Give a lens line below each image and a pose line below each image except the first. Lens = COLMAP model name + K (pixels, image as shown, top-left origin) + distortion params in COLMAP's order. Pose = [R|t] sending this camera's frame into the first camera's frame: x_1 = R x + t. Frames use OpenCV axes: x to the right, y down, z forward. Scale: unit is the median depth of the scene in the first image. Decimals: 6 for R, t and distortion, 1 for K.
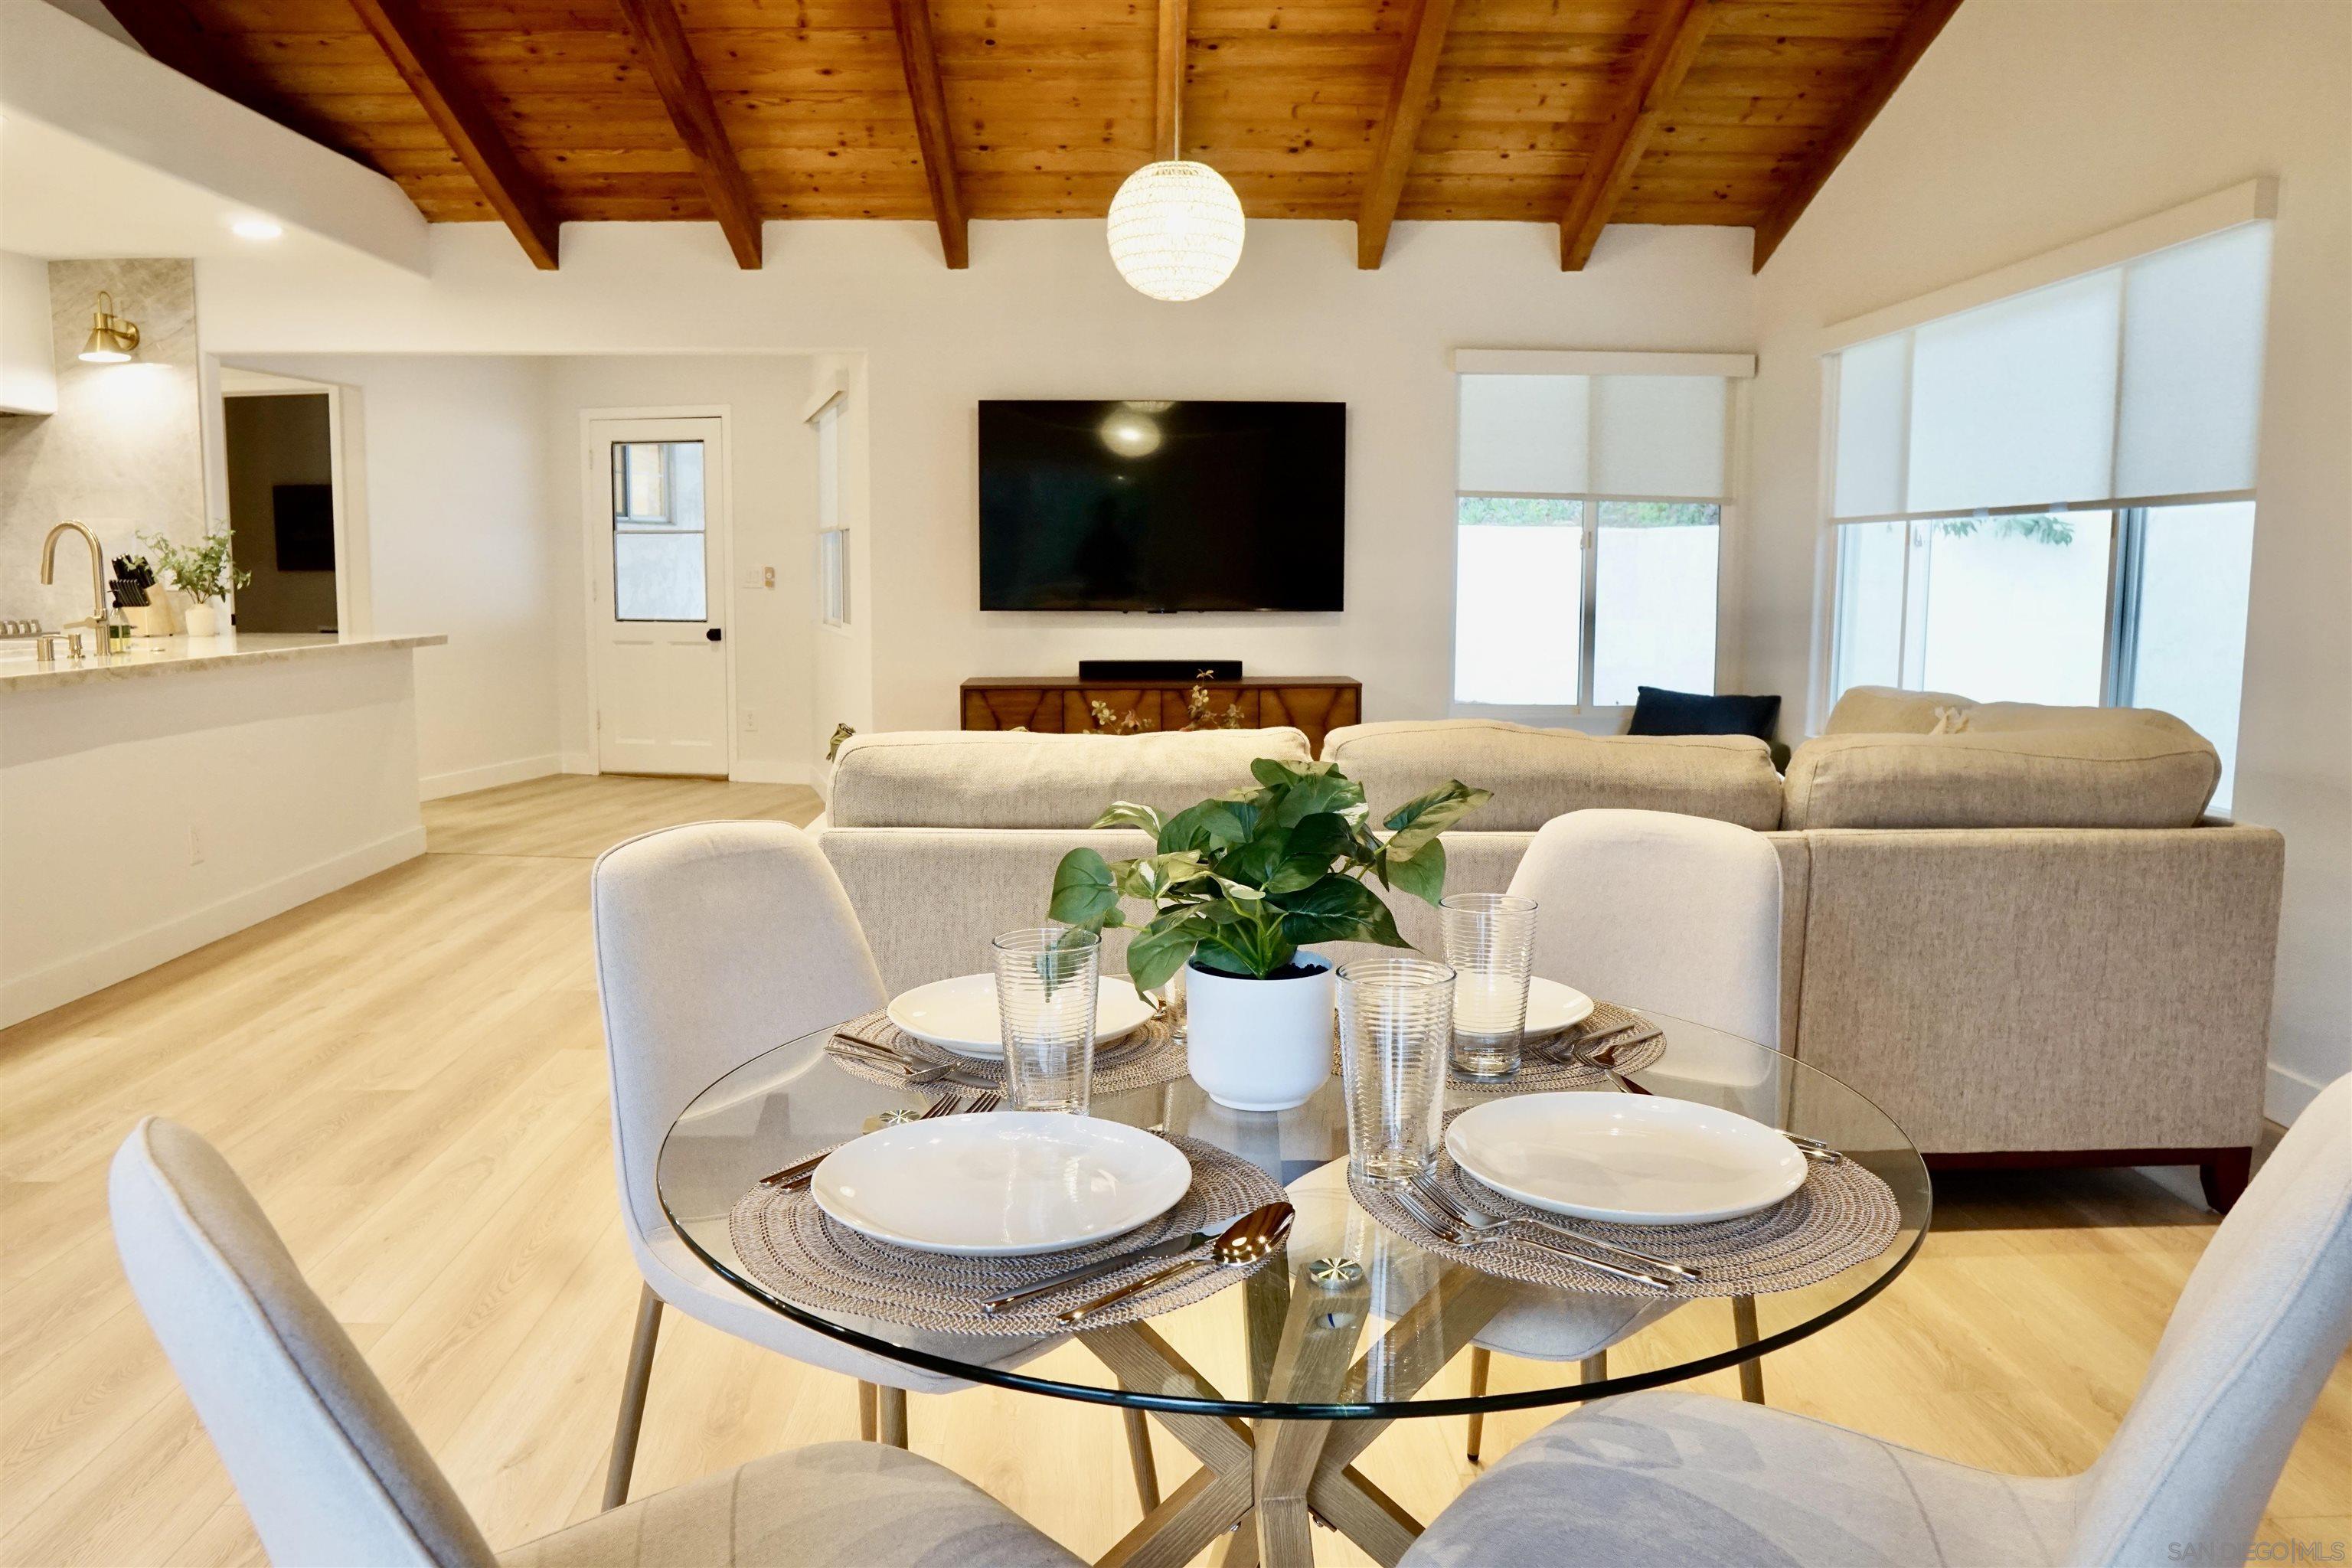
lens RADIAL K [[1629.1, 0, 1178.8], [0, 1629.1, 786.4], [0, 0, 1]] dist [-0.082190, 0.025209]
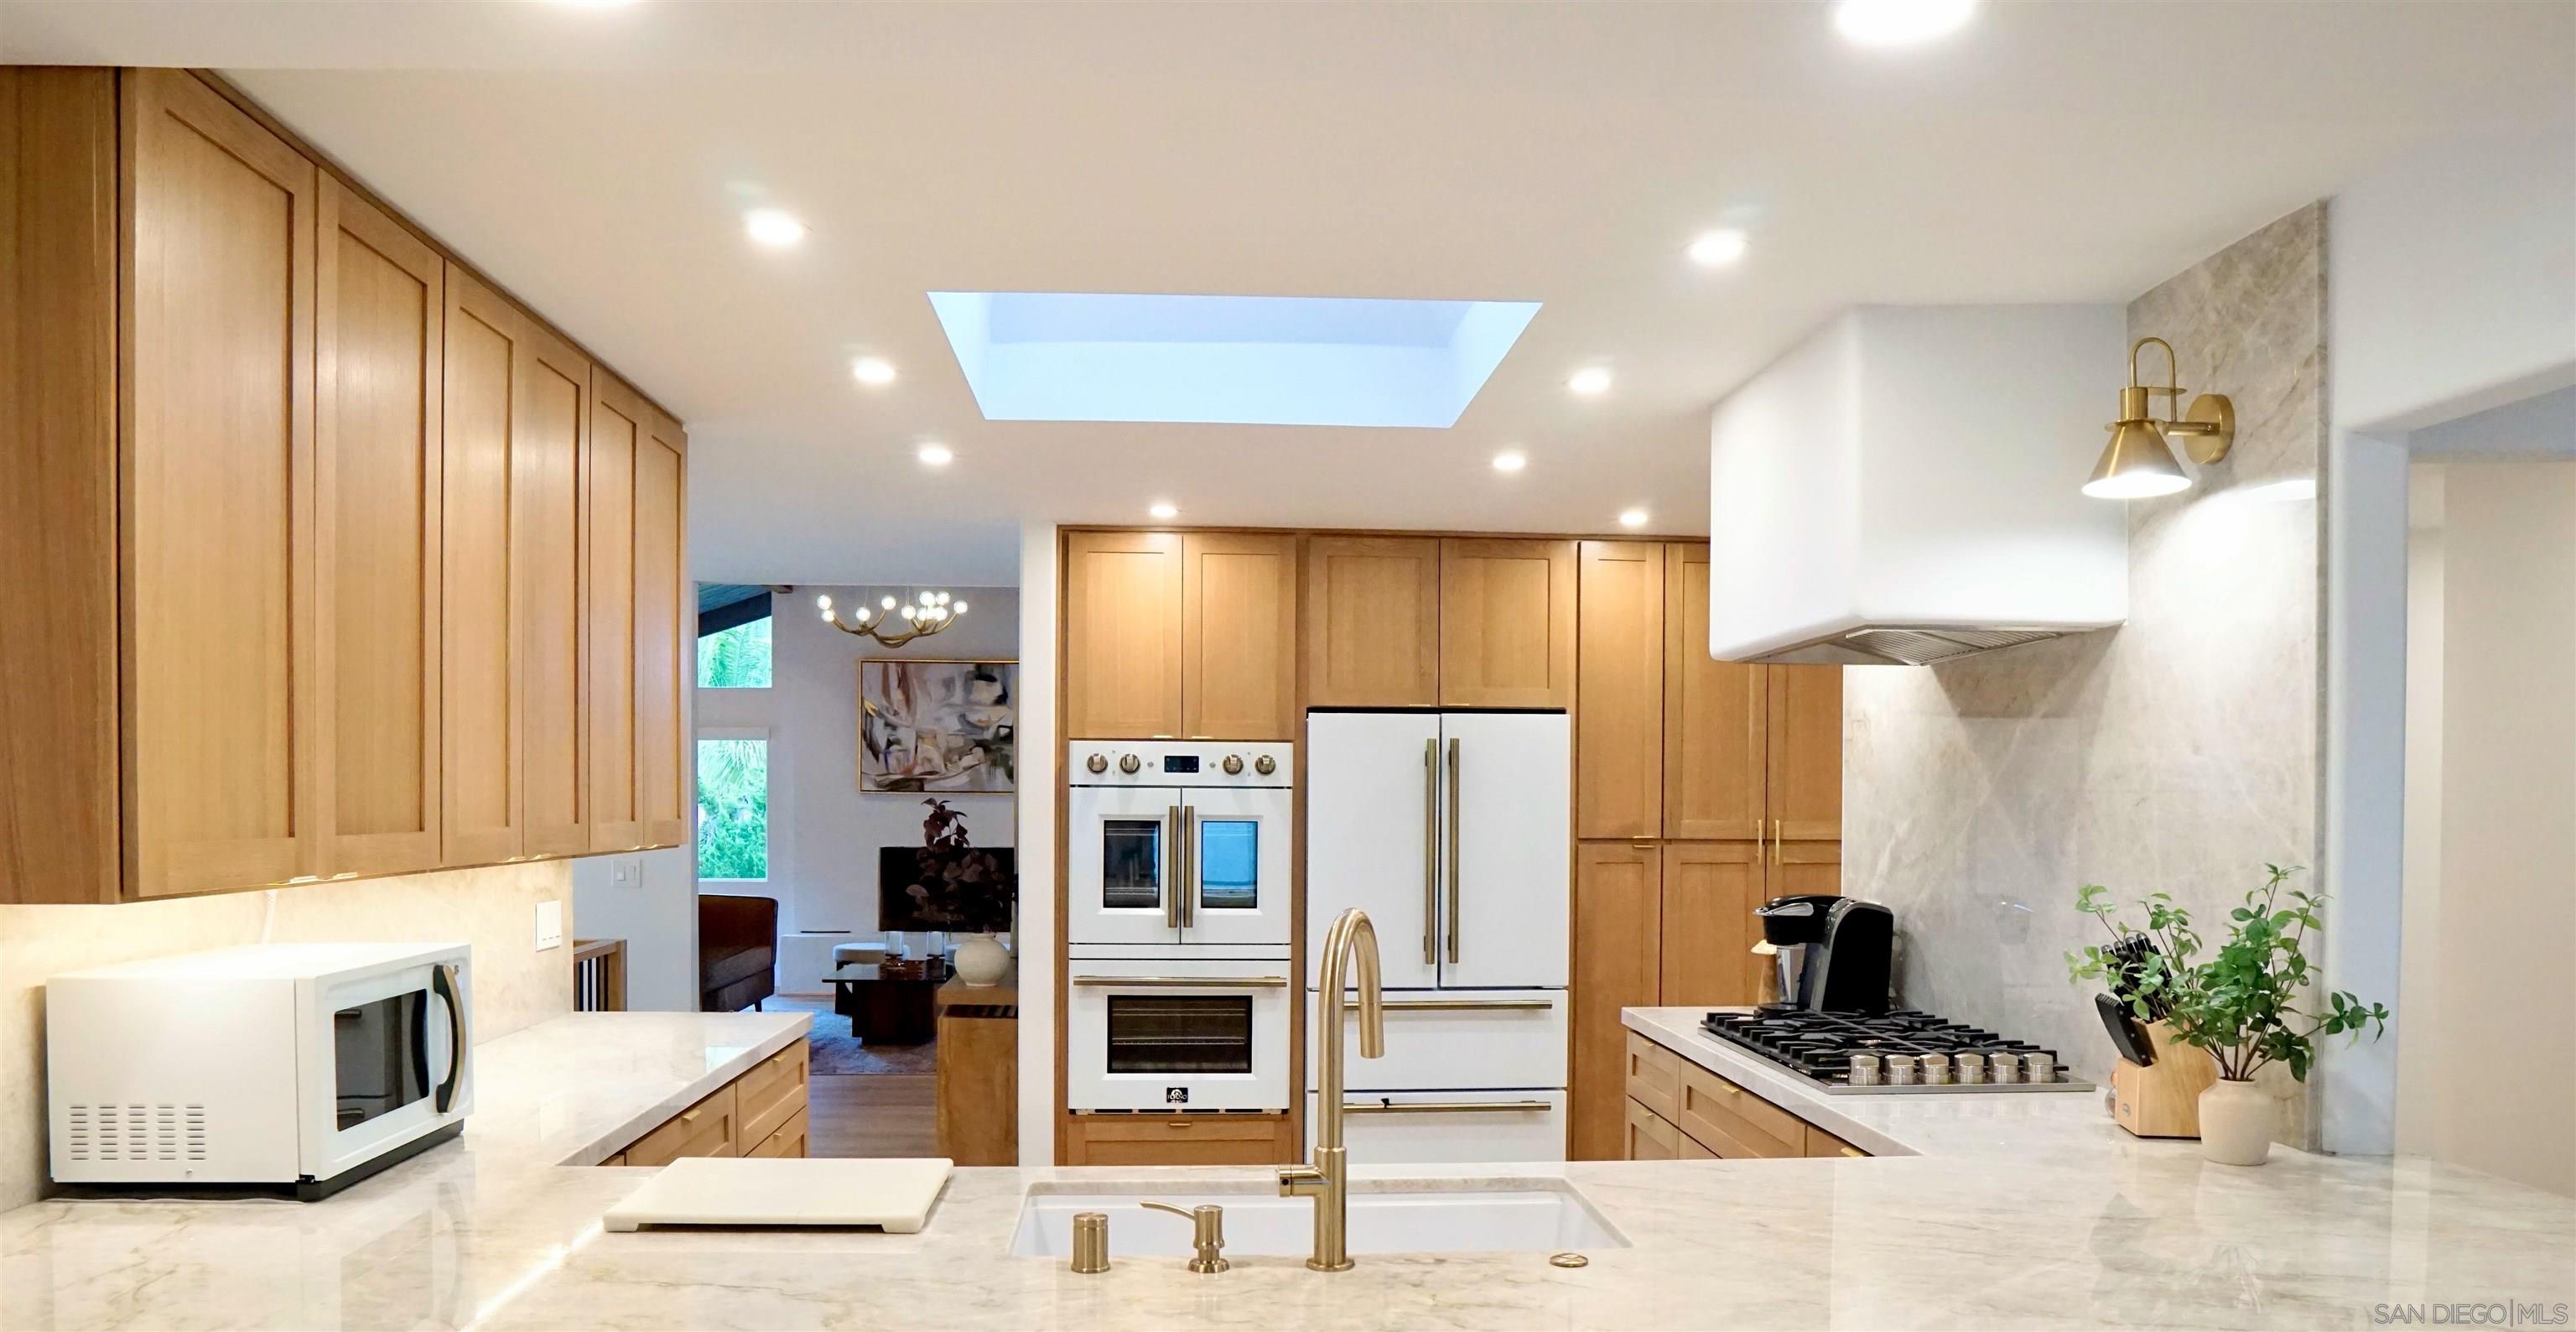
lens RADIAL K [[1839.1, 0, 1339.0], [0, 1839.1, 827.0], [0, 0, 1]] dist [-0.042085, 0.004391]
pose [[0.045253, 0.009086, -0.998934, -0.184055], [-0.131567, 0.991303, 0.003056, -0.149277], [0.990274, 0.131289, 0.046054, 0.754713]]
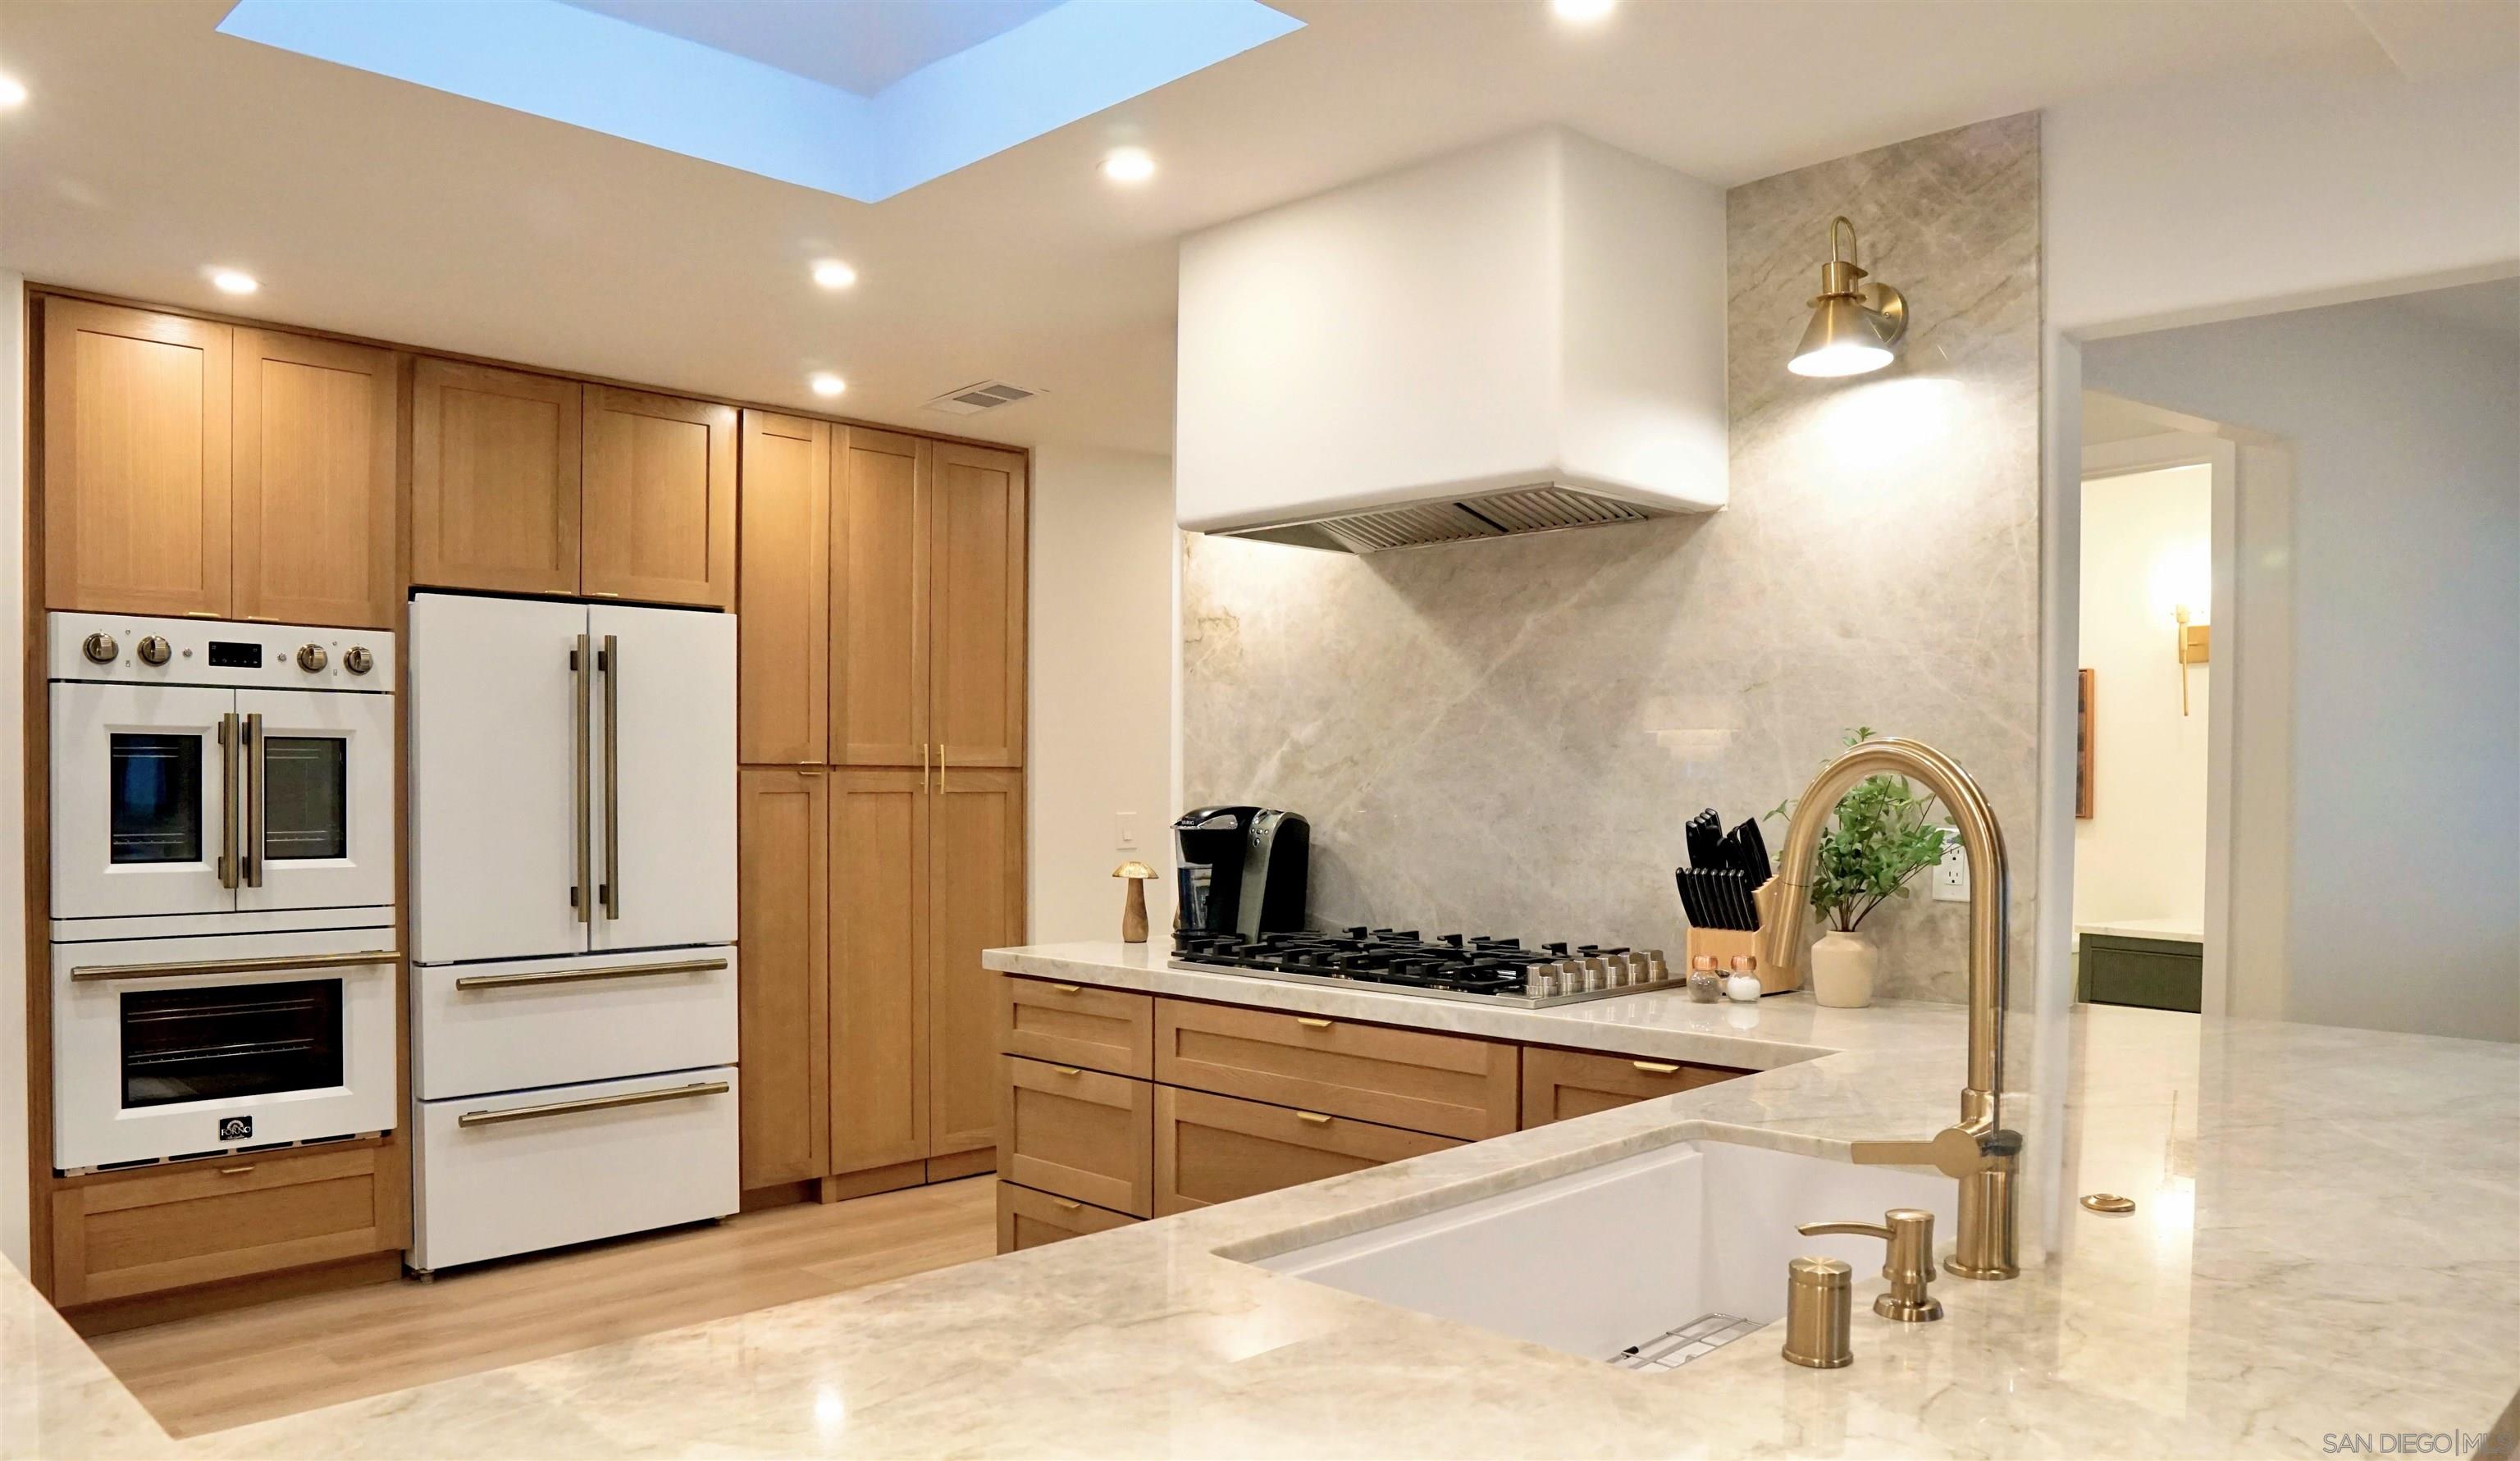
lens RADIAL K [[1771.4, 0, 1274.8], [0, 1771.4, 814.1], [0, 0, 1]] dist [-0.063249, 0.020835]
pose [[0.687062, 0.010607, -0.726521, -0.429525], [-0.090073, 0.993424, -0.070678, -0.099281], [0.720994, 0.114001, 0.683500, 0.558952]]
